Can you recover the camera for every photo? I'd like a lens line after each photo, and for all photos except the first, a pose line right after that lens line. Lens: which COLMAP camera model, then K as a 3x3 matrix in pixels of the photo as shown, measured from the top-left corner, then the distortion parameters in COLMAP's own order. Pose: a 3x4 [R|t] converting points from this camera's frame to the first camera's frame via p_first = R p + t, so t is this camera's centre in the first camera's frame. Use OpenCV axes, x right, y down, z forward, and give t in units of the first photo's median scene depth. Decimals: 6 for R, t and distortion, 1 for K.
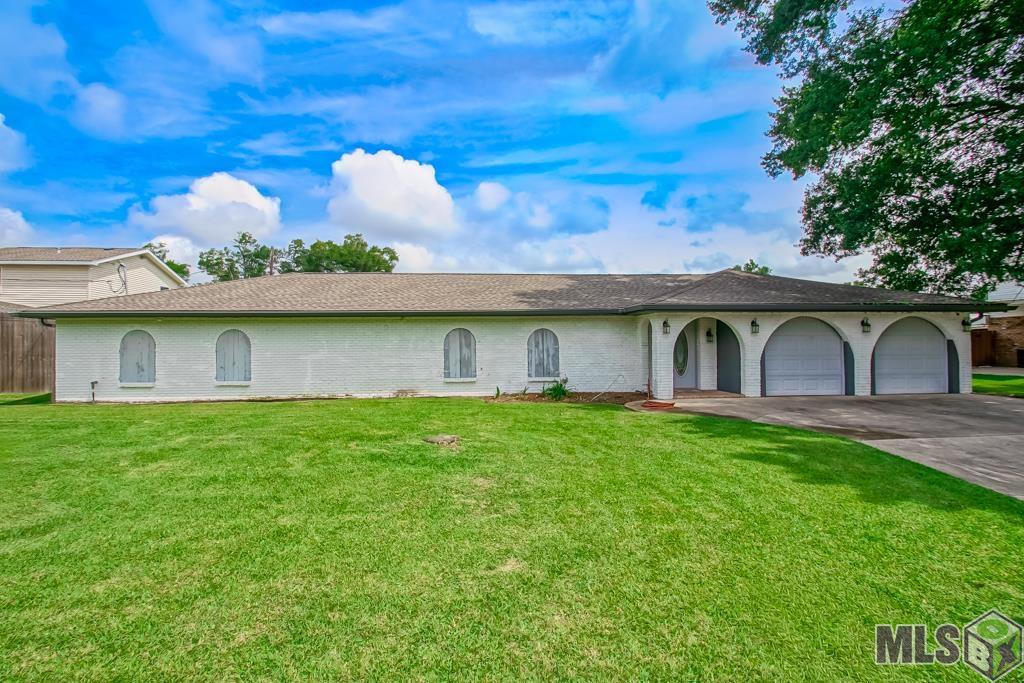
lens RADIAL K [[473.8, 0, 513.2], [0, 473.8, 338.8], [0, 0, 1]] dist [0.001170, -0.000081]
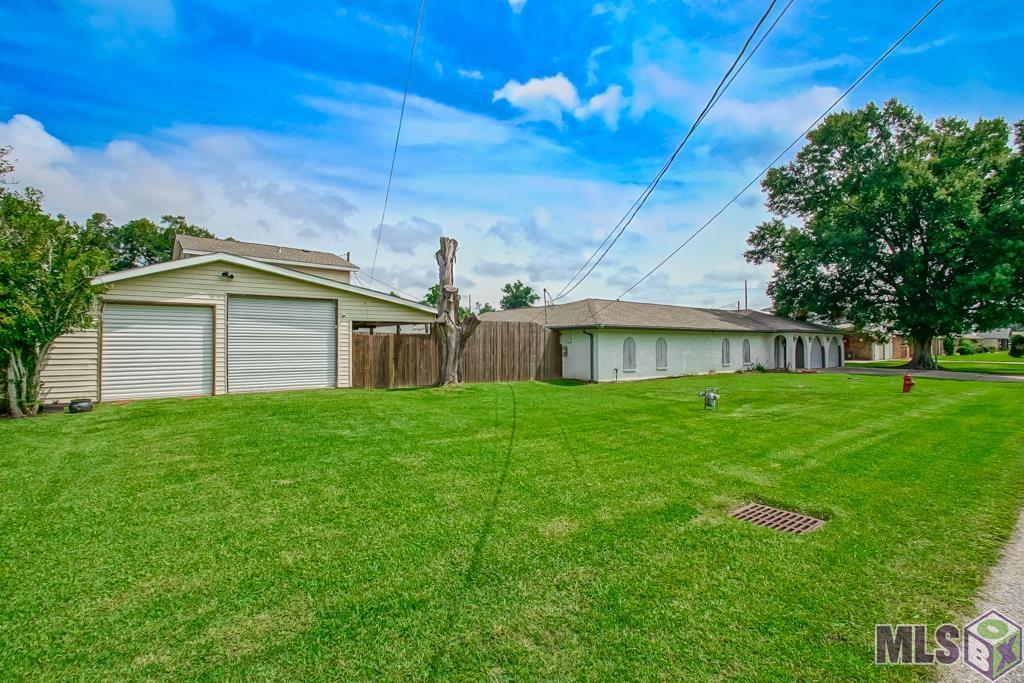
lens RADIAL K [[473.8, 0, 513.2], [0, 473.8, 338.8], [0, 0, 1]] dist [0.001170, -0.000081]
pose [[0.820685, 0.014321, 0.571201, -2.027590], [-0.008520, 0.999881, -0.012828, 0.013006], [-0.571317, 0.005661, 0.820710, -0.104772]]
